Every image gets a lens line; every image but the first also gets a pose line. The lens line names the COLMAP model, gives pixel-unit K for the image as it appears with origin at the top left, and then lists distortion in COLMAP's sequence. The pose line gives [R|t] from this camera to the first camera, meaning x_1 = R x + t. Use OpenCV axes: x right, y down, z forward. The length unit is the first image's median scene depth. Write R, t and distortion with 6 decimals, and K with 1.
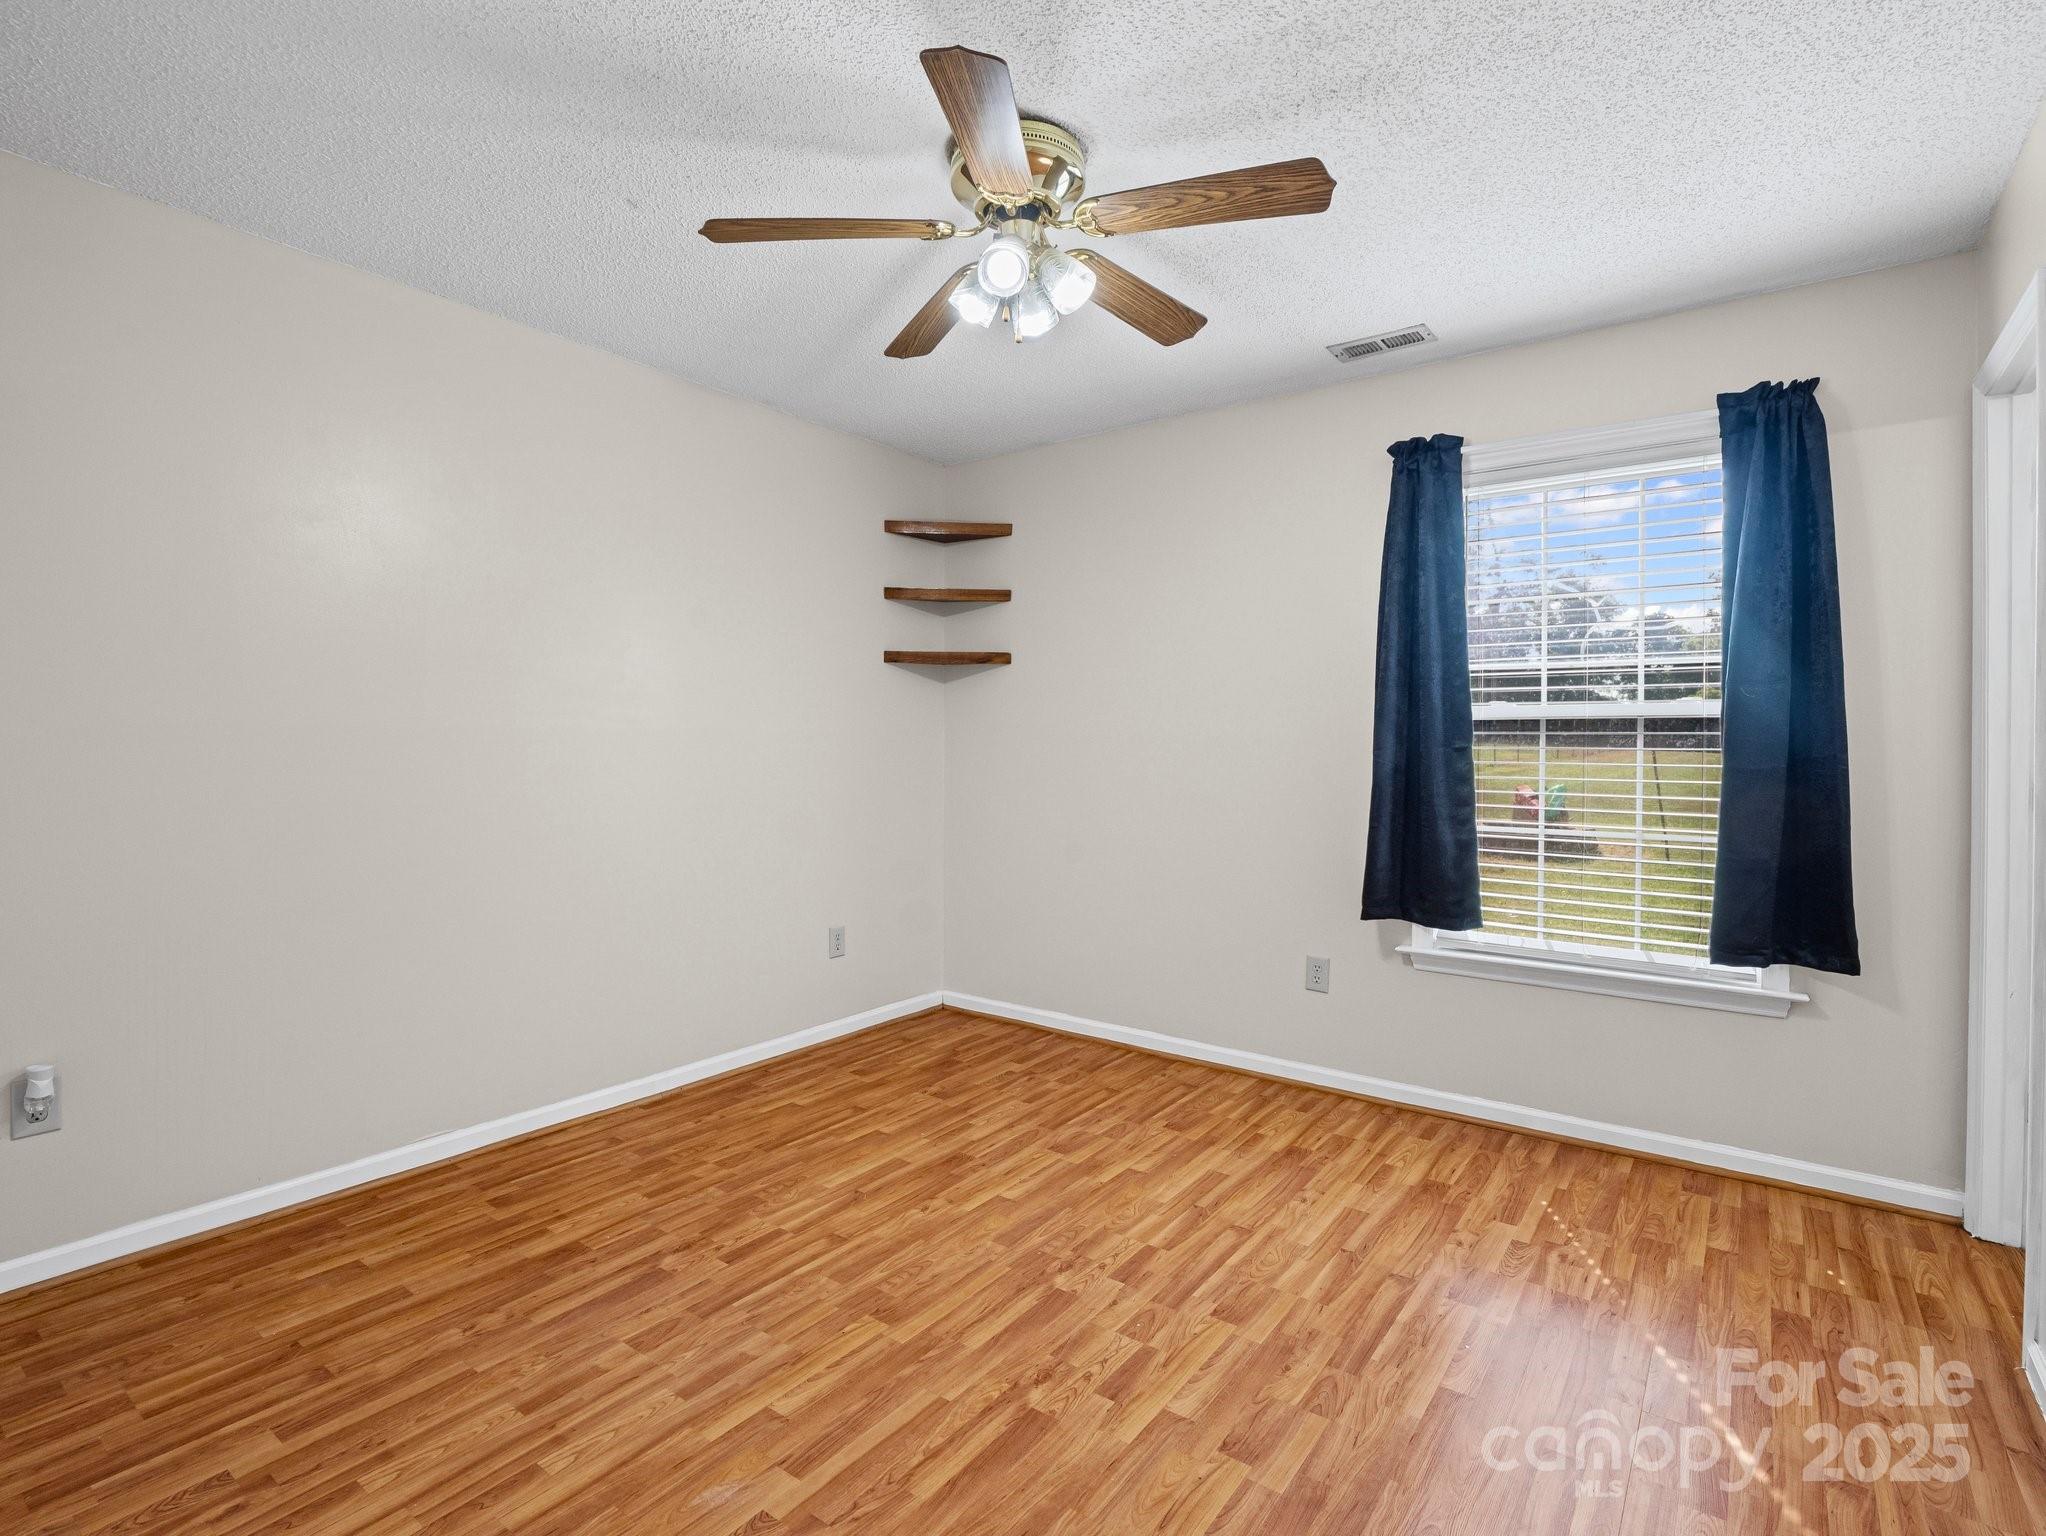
lens RADIAL K [[993.7, 0, 1009.4], [0, 993.7, 758.3], [0, 0, 1]] dist [0.001228, -0.002559]
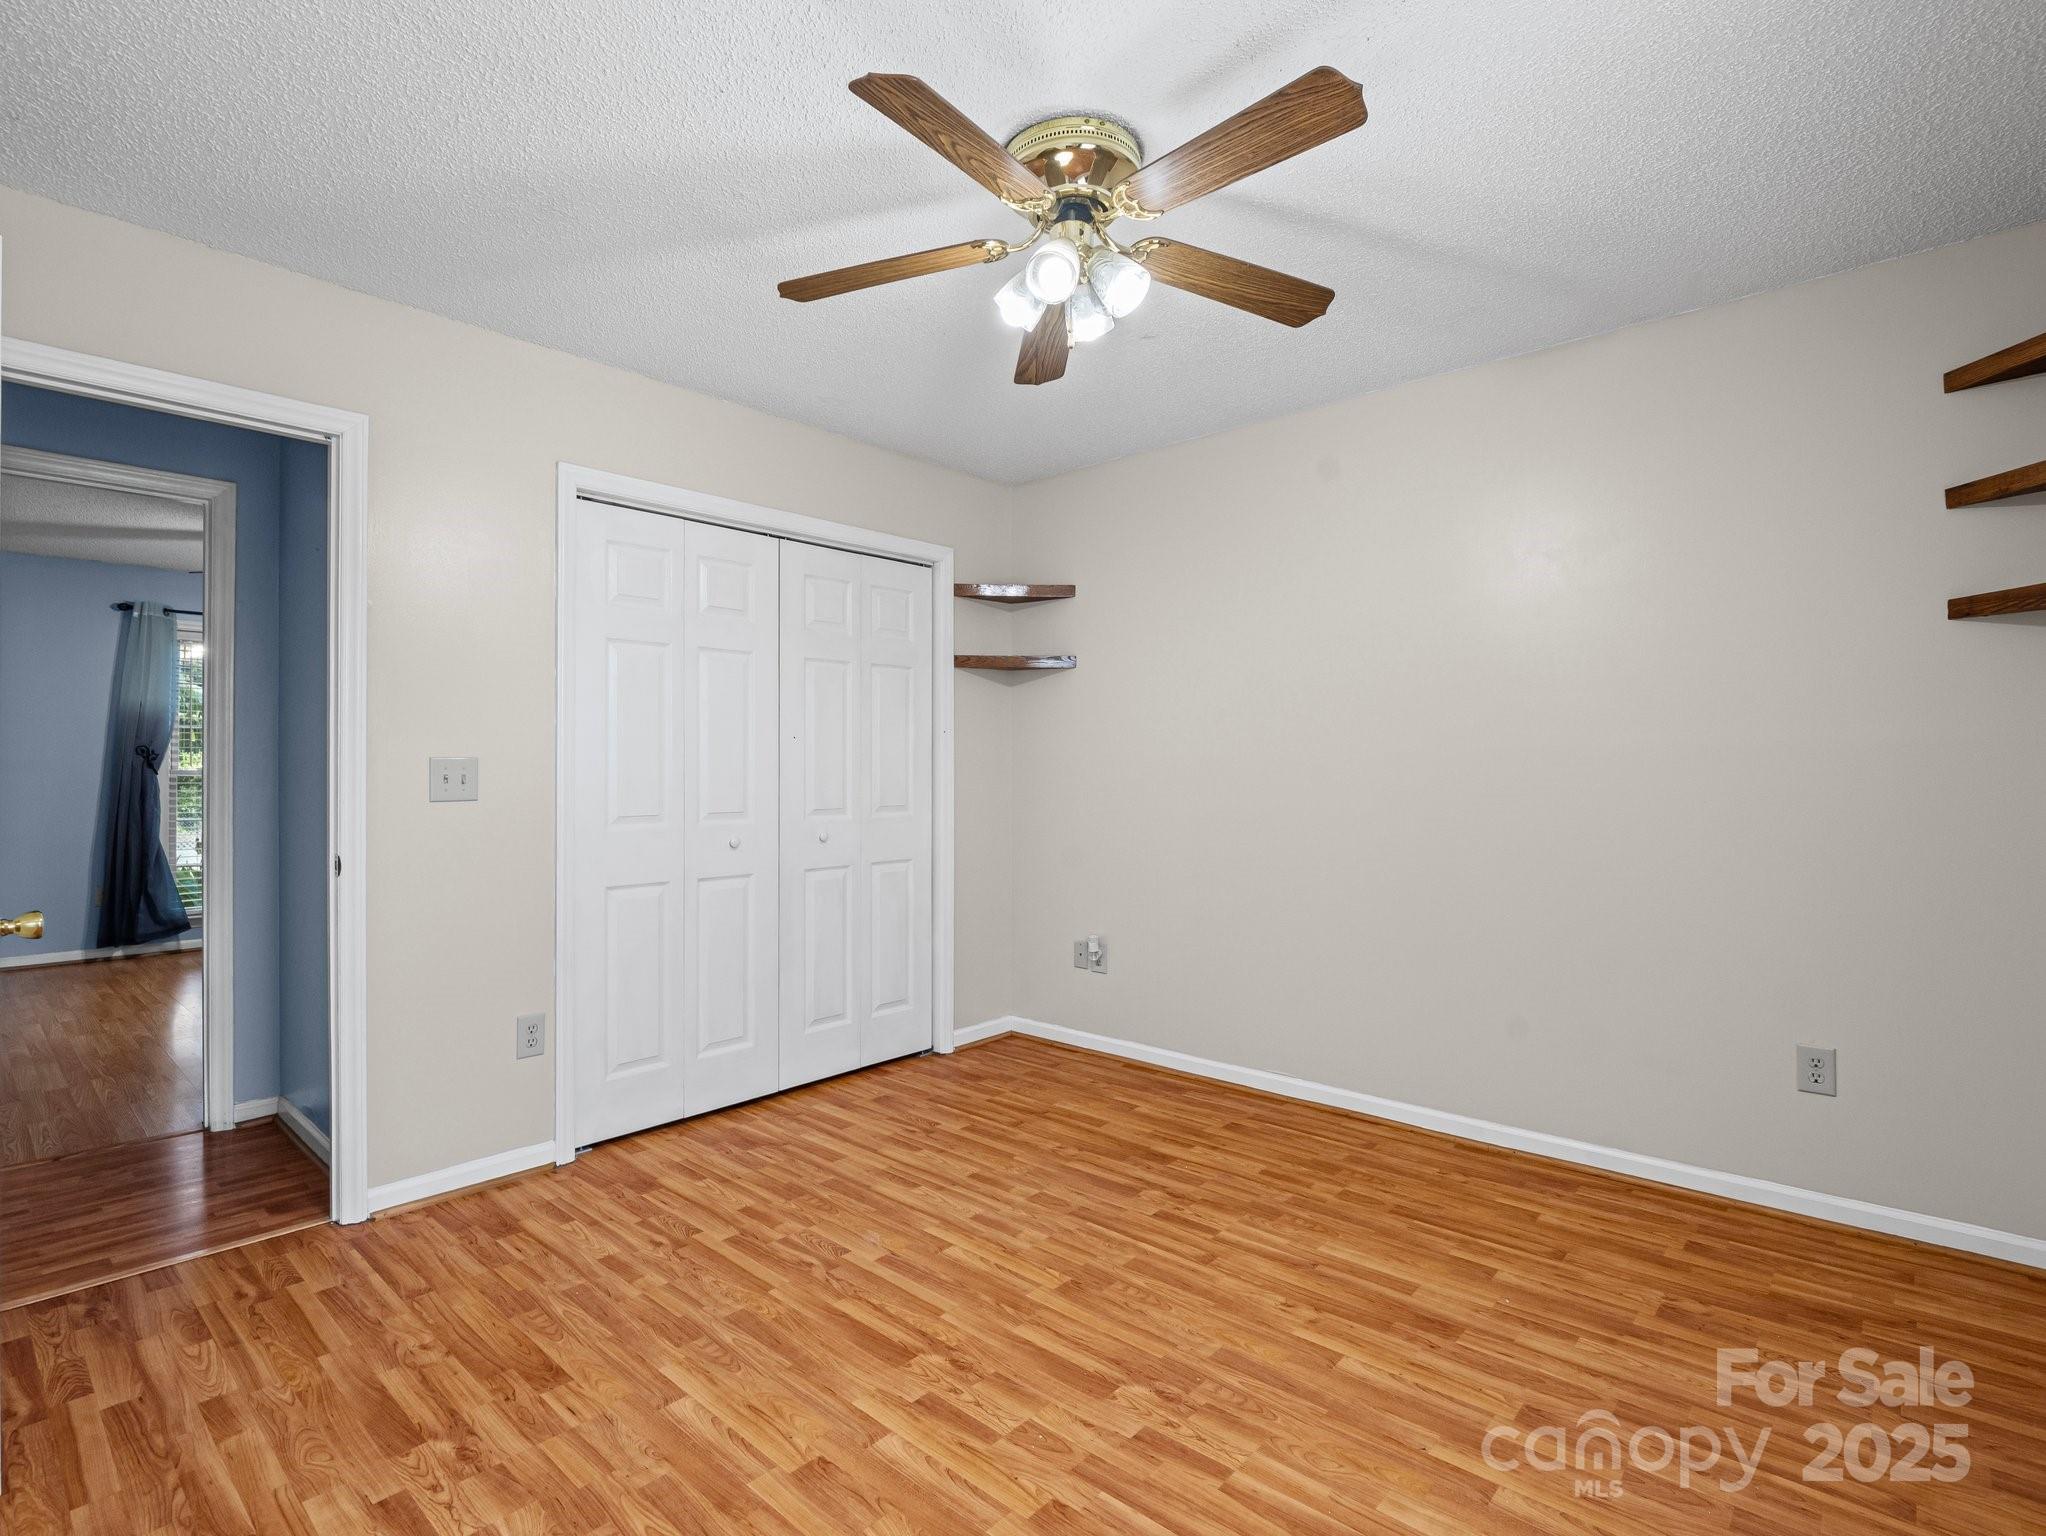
lens RADIAL K [[993.7, 0, 1026.8], [0, 993.7, 777.5], [0, 0, 1]] dist [0.001228, -0.002559]
pose [[-0.071553, 0.002809, -0.997433, 0.824474], [-0.009040, 0.999953, 0.003465, -0.004974], [0.997396, 0.009265, -0.071524, 0.869271]]
